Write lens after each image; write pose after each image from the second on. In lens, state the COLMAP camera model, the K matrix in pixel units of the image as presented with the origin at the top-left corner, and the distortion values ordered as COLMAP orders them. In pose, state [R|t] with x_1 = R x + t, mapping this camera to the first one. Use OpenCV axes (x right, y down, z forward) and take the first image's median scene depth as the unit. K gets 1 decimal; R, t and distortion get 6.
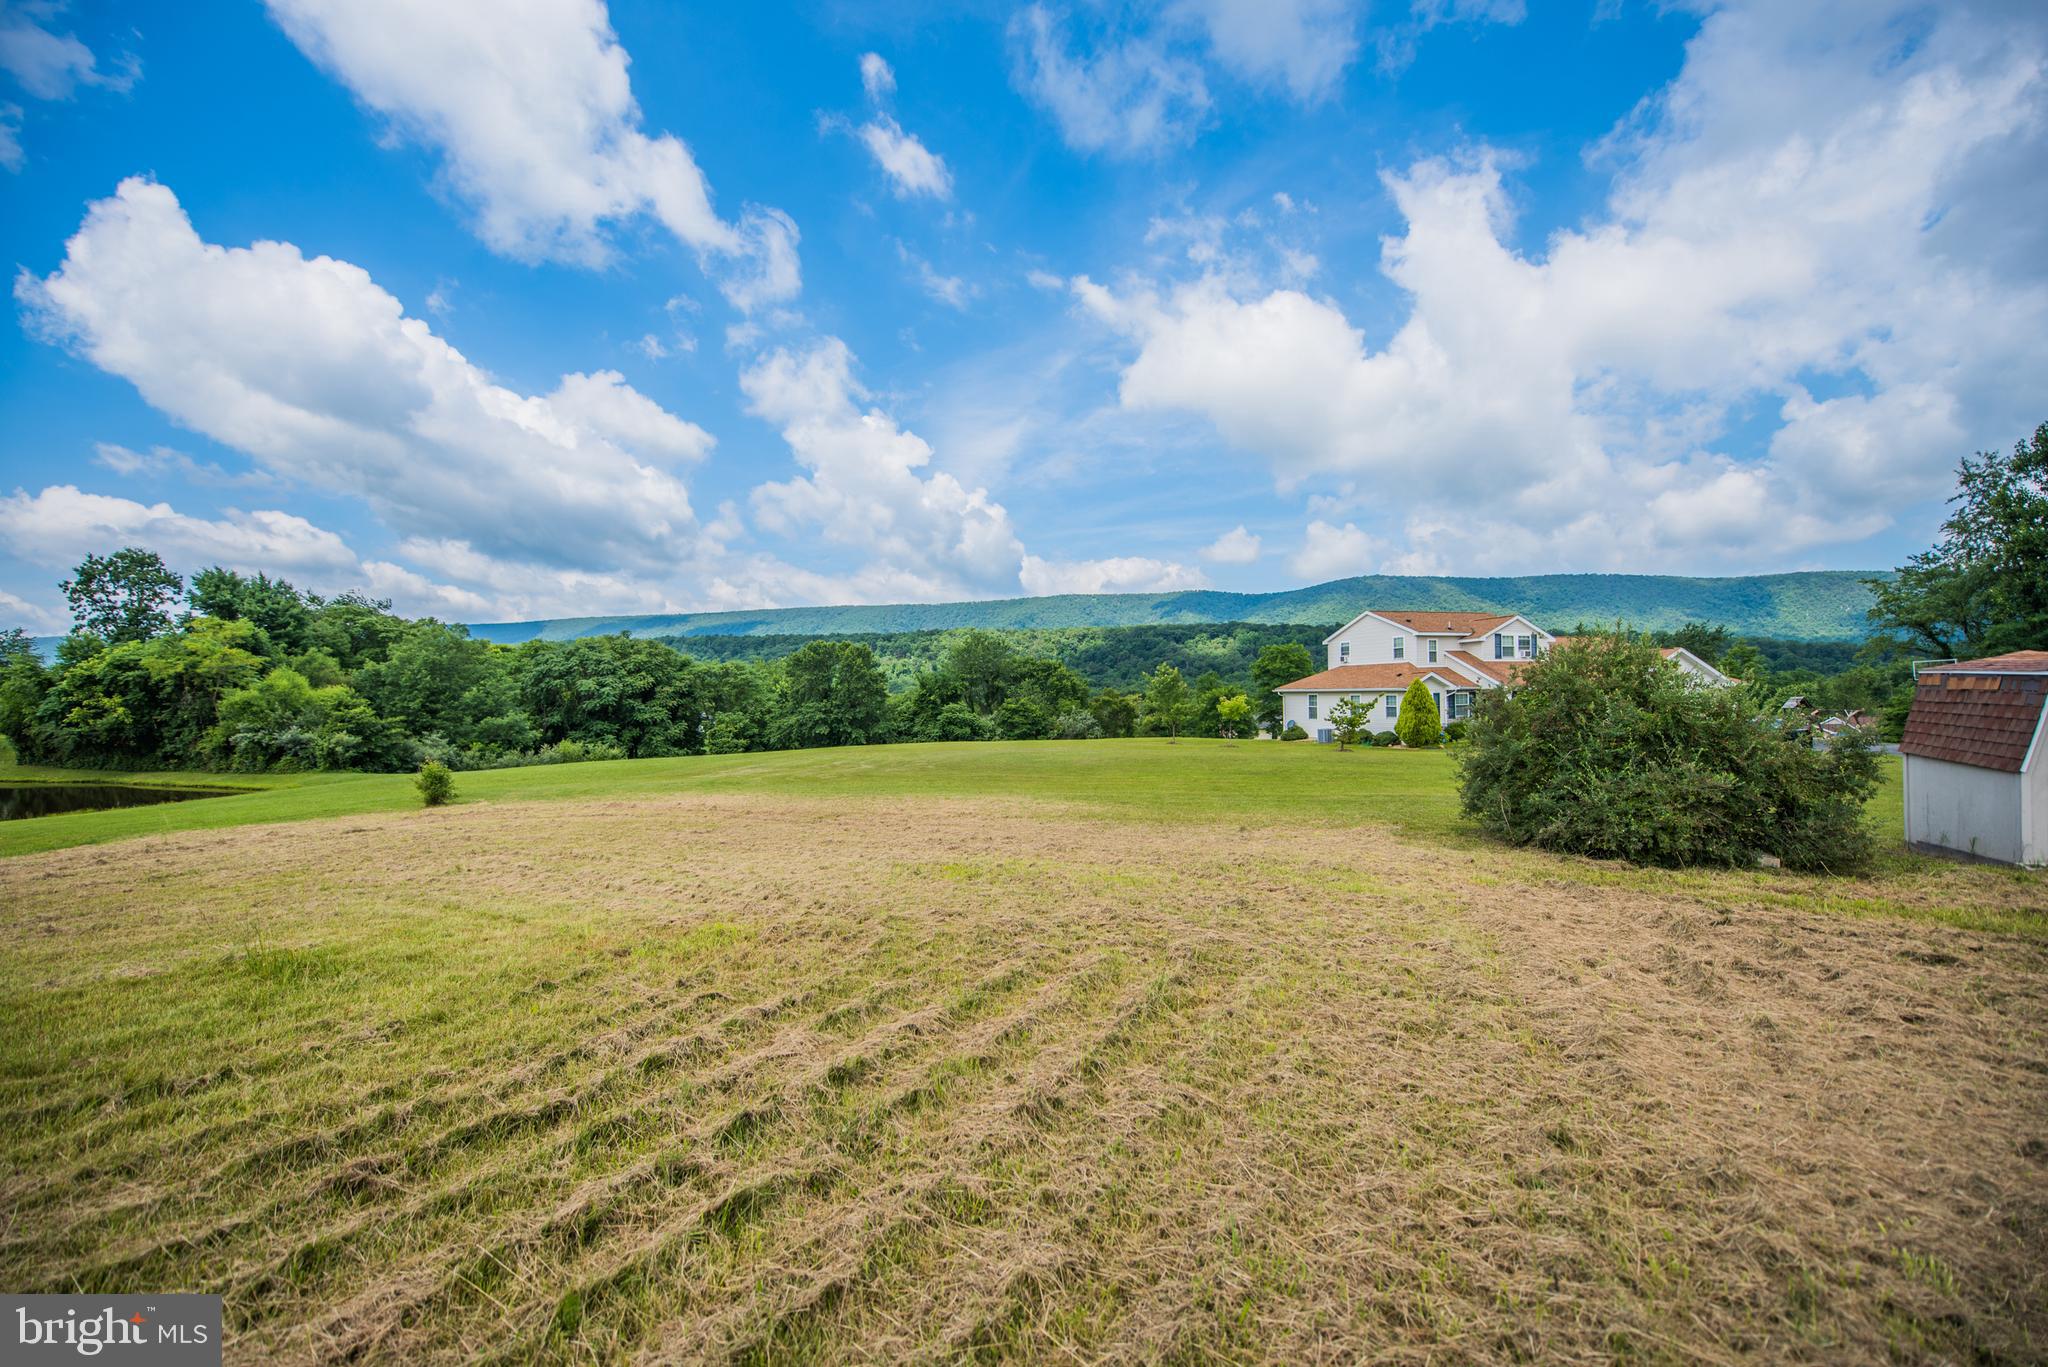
lens RADIAL K [[796.2, 0, 1031.0], [0, 796.2, 696.3], [0, 0, 1]] dist [-0.001960, -0.000725]
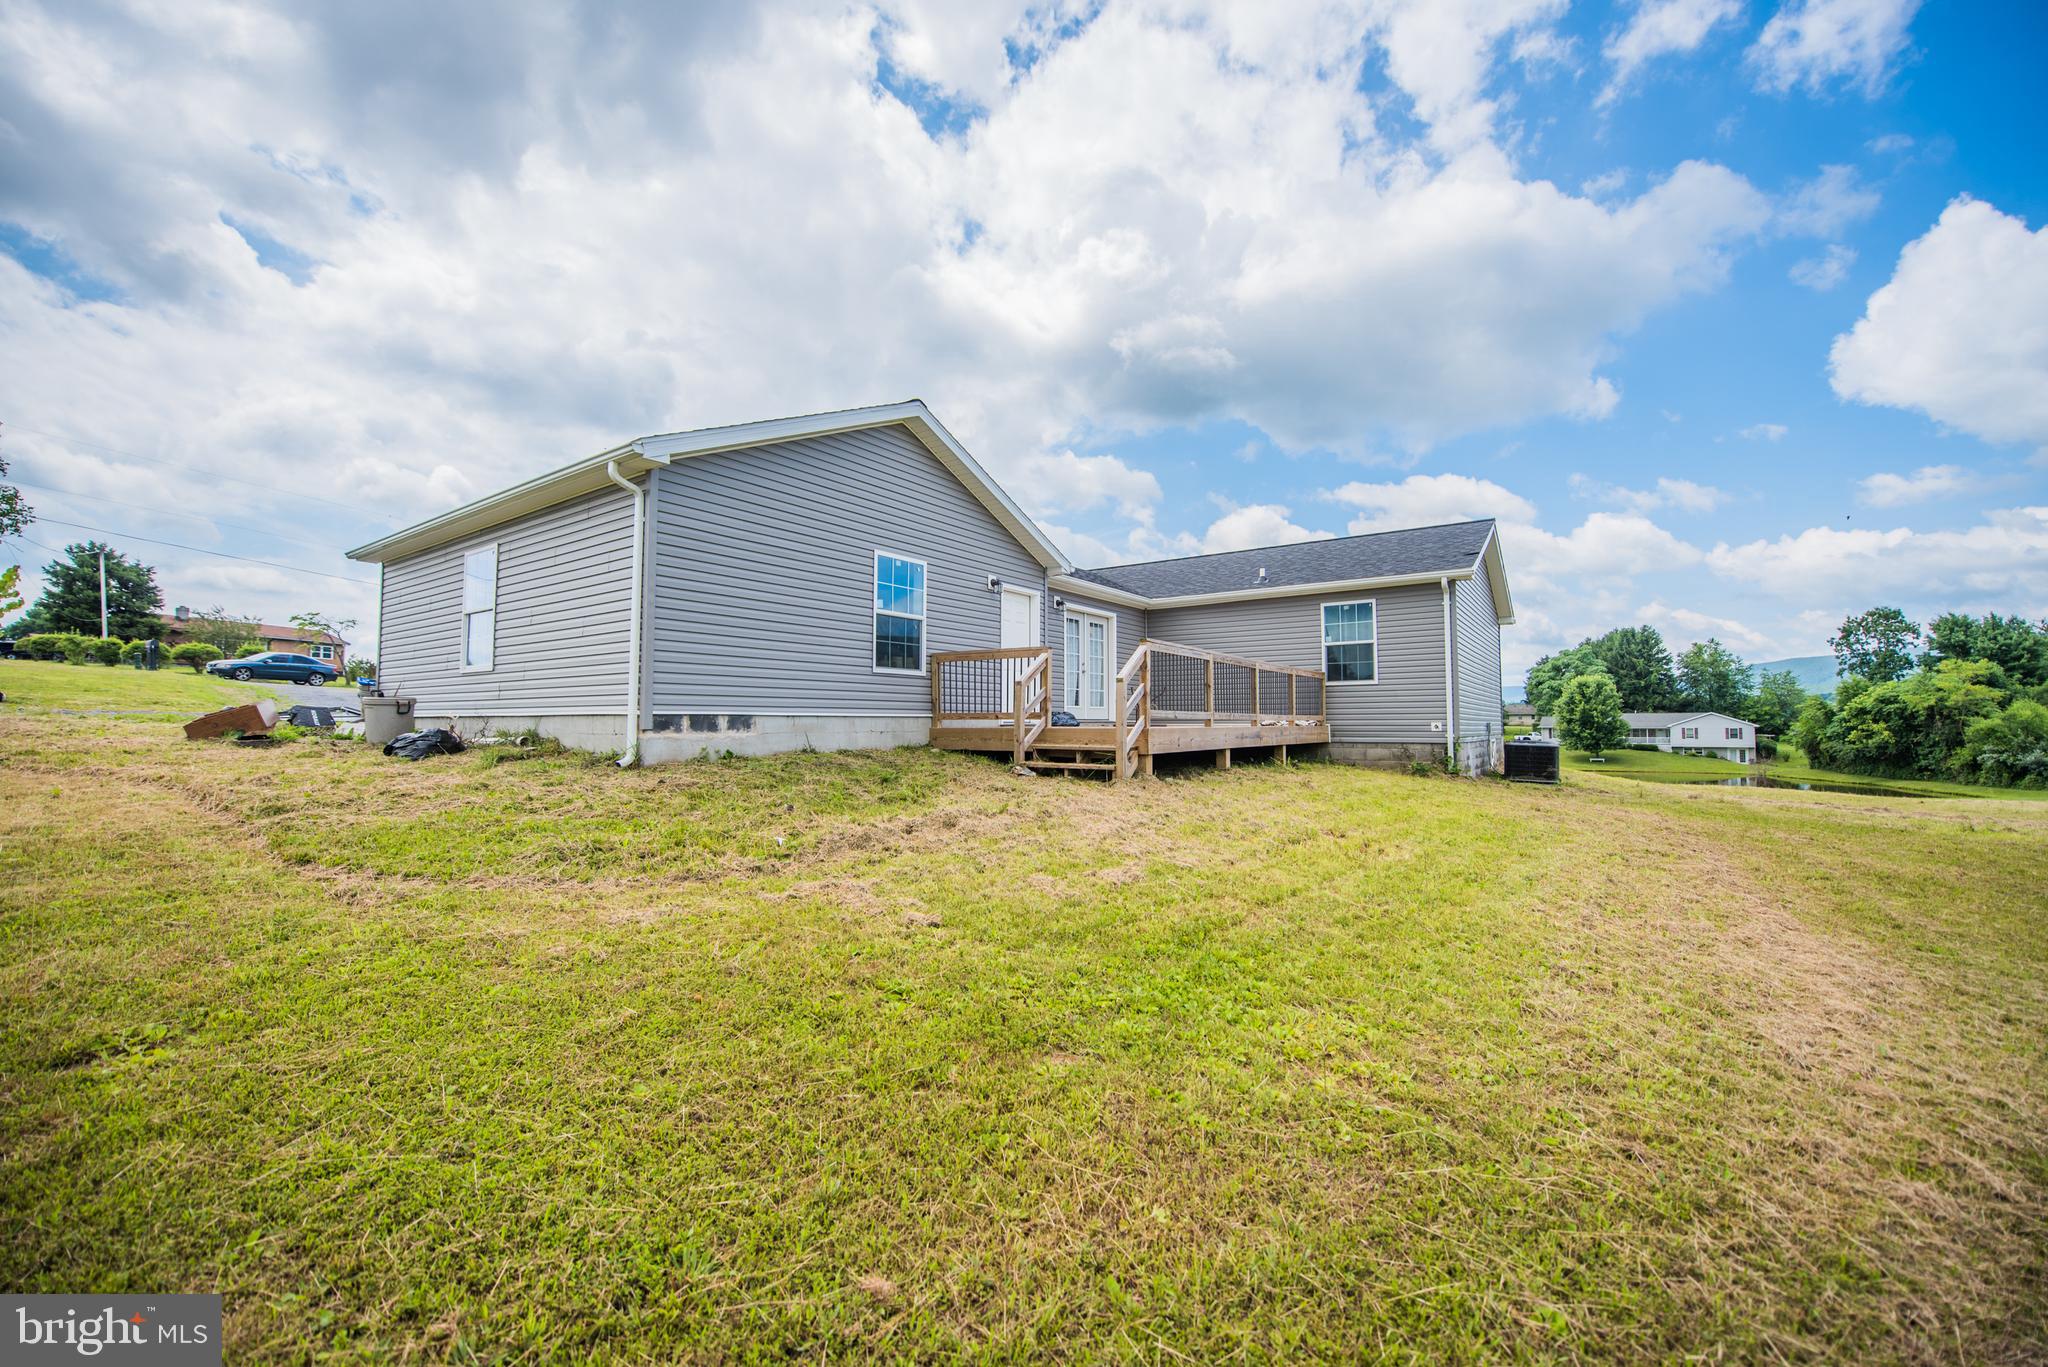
lens RADIAL K [[796.2, 0, 1043.1], [0, 796.2, 692.2], [0, 0, 1]] dist [-0.001960, -0.000725]
pose [[-0.062781, -0.029331, -0.997596, 0.296414], [-0.004436, 0.999566, -0.029110, -0.006309], [0.998017, 0.002598, -0.062884, -0.347946]]
